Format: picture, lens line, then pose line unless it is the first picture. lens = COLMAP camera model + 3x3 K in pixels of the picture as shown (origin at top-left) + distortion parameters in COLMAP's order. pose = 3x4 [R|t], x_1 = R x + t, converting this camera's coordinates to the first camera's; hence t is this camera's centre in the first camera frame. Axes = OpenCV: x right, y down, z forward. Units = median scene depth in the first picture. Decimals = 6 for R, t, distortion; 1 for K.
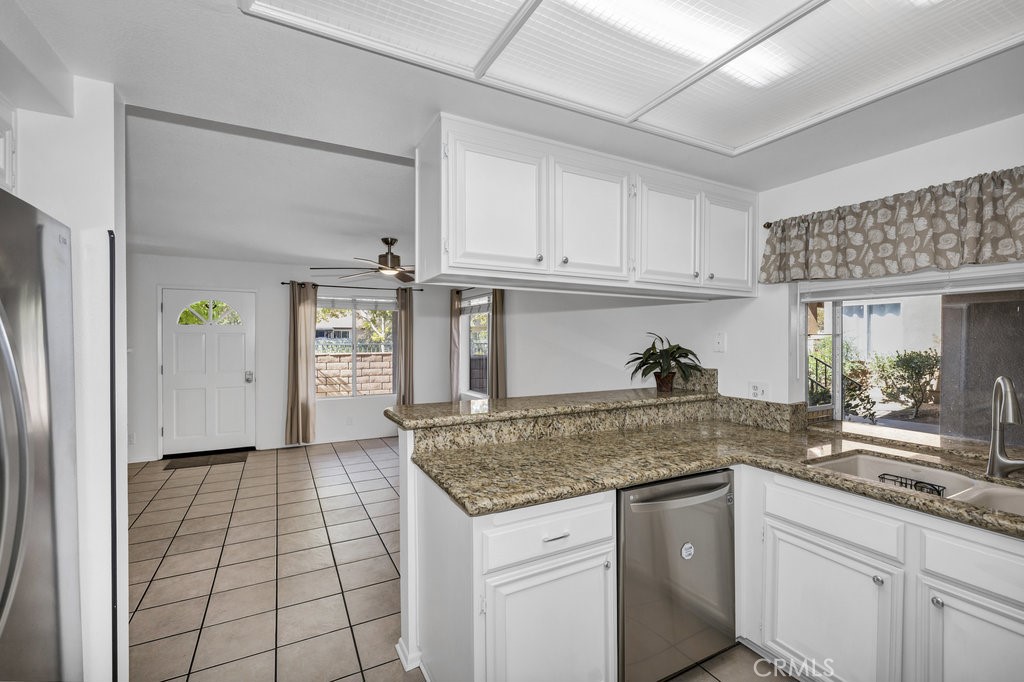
lens RADIAL K [[423.4, 0, 506.8], [0, 423.4, 344.0], [0, 0, 1]] dist [-0.010353, 0.000587]
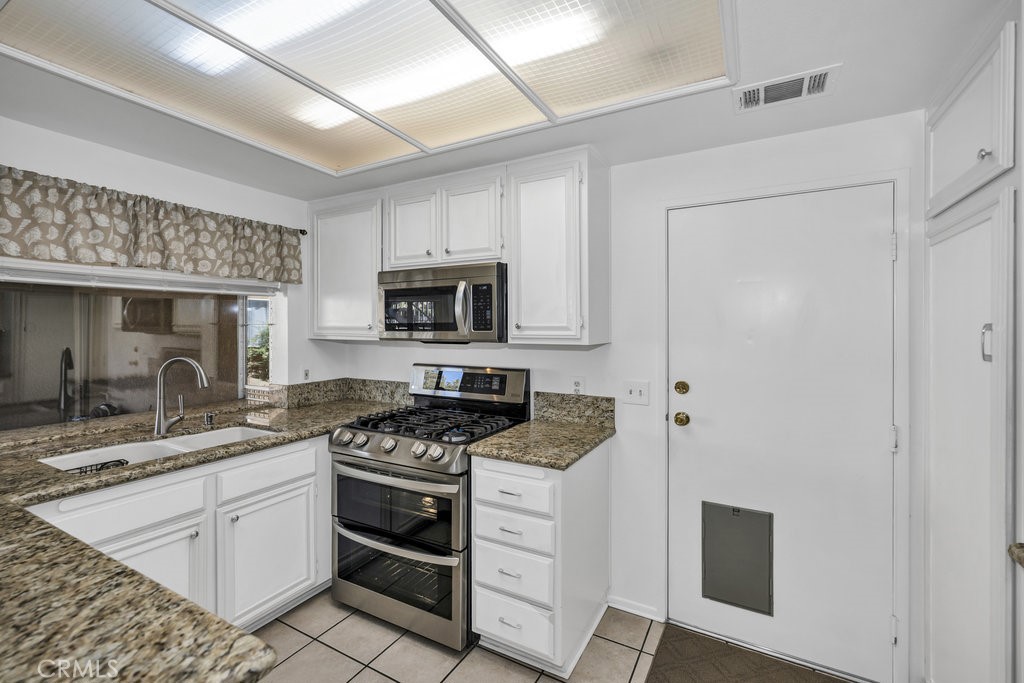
lens RADIAL K [[423.4, 0, 505.4], [0, 423.4, 325.0], [0, 0, 1]] dist [-0.010353, 0.000587]
pose [[-0.513909, 0.005600, 0.857827, -0.550689], [0.012338, 0.999924, 0.000865, -0.010937], [-0.857756, 0.011028, -0.513938, 0.831522]]
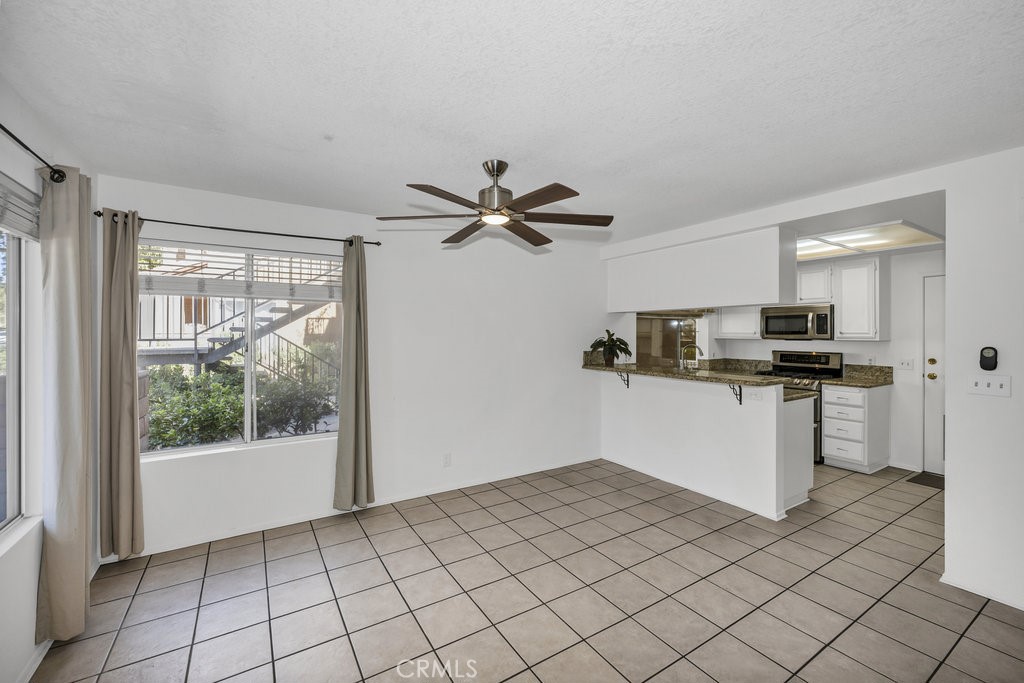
lens RADIAL K [[423.4, 0, 549.3], [0, 423.4, 334.8], [0, 0, 1]] dist [-0.010353, 0.000587]
pose [[-0.115803, -0.001856, 0.993270, -2.738893], [0.013250, 0.999906, 0.003413, -0.031760], [-0.993184, 0.013556, -0.115768, 3.114806]]
